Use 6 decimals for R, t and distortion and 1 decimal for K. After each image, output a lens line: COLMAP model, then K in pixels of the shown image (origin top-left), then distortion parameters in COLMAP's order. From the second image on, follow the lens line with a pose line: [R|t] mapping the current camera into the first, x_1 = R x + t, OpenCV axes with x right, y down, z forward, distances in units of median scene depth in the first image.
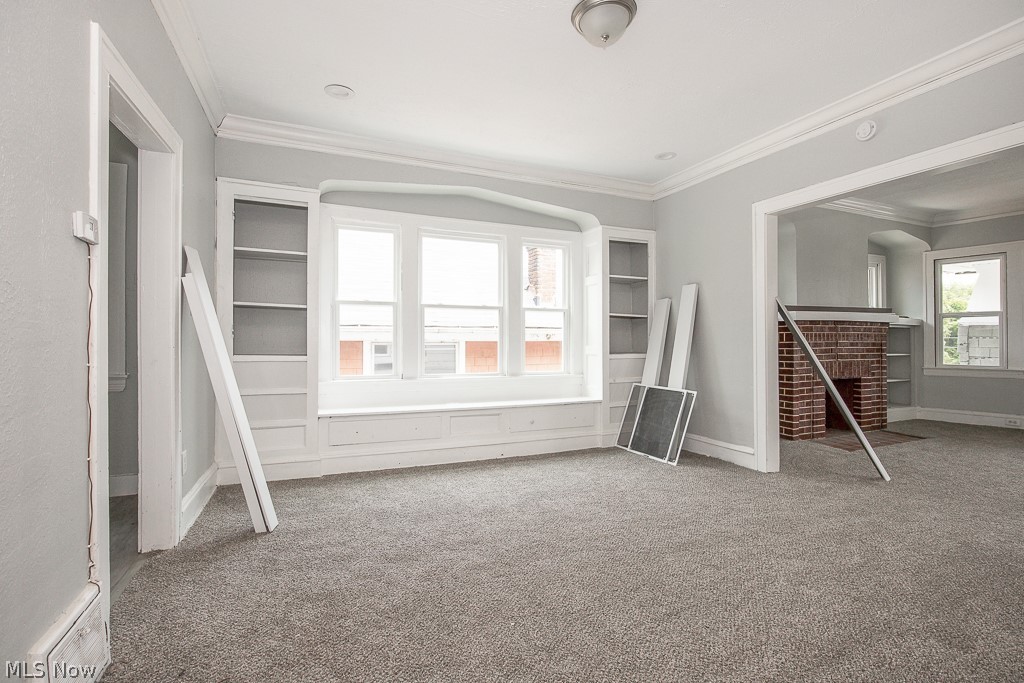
lens RADIAL K [[473.1, 0, 517.4], [0, 473.1, 335.8], [0, 0, 1]] dist [0.004195, 0.000626]
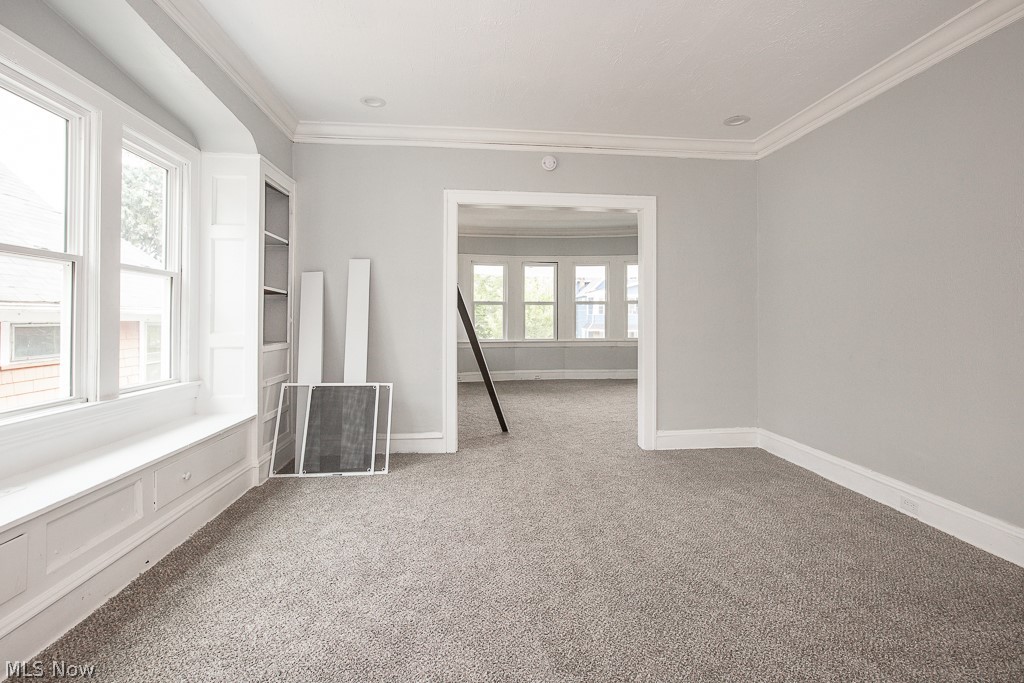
lens RADIAL K [[477.9, 0, 514.2], [0, 477.9, 319.4], [0, 0, 1]] dist [-0.001649, -0.000409]
pose [[0.341318, -0.005476, 0.939932, -0.400494], [-0.004037, 0.999965, 0.007291, -0.007597], [-0.939939, -0.006283, 0.341284, 0.515156]]
